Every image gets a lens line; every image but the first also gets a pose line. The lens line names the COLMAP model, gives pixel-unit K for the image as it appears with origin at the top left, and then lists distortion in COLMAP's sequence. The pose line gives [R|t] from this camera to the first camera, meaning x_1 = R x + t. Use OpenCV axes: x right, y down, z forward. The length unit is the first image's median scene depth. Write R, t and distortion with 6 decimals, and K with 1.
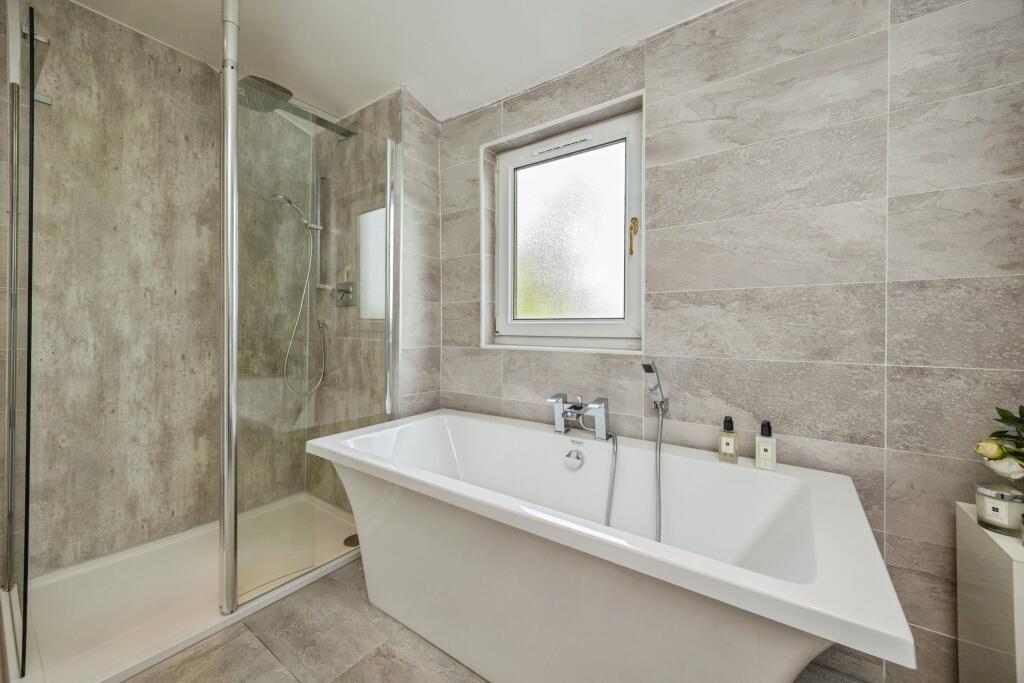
lens RADIAL K [[392.2, 0, 511.4], [0, 392.2, 327.4], [0, 0, 1]] dist [0.000863, 0.000229]
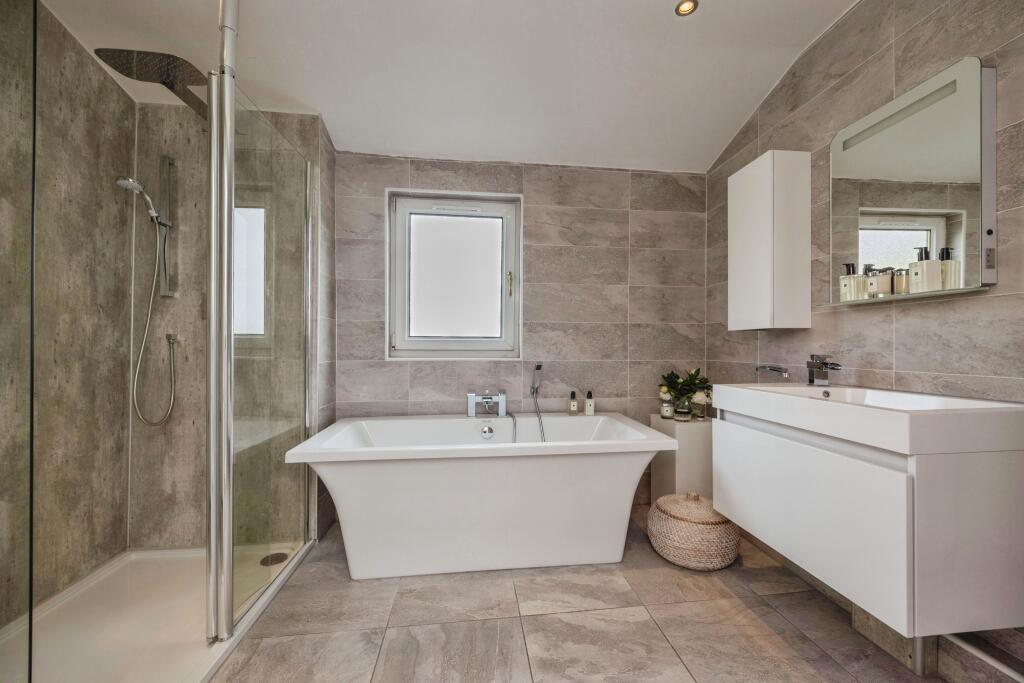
lens RADIAL K [[407.7, 0, 512.0], [0, 407.7, 341.5], [0, 0, 1]] dist [0.001300, 0.000426]
pose [[0.740457, 0.000950, 0.672103, -0.649441], [-0.002433, 0.999996, 0.001267, -0.007523], [-0.672099, -0.002573, 0.740456, -0.162890]]
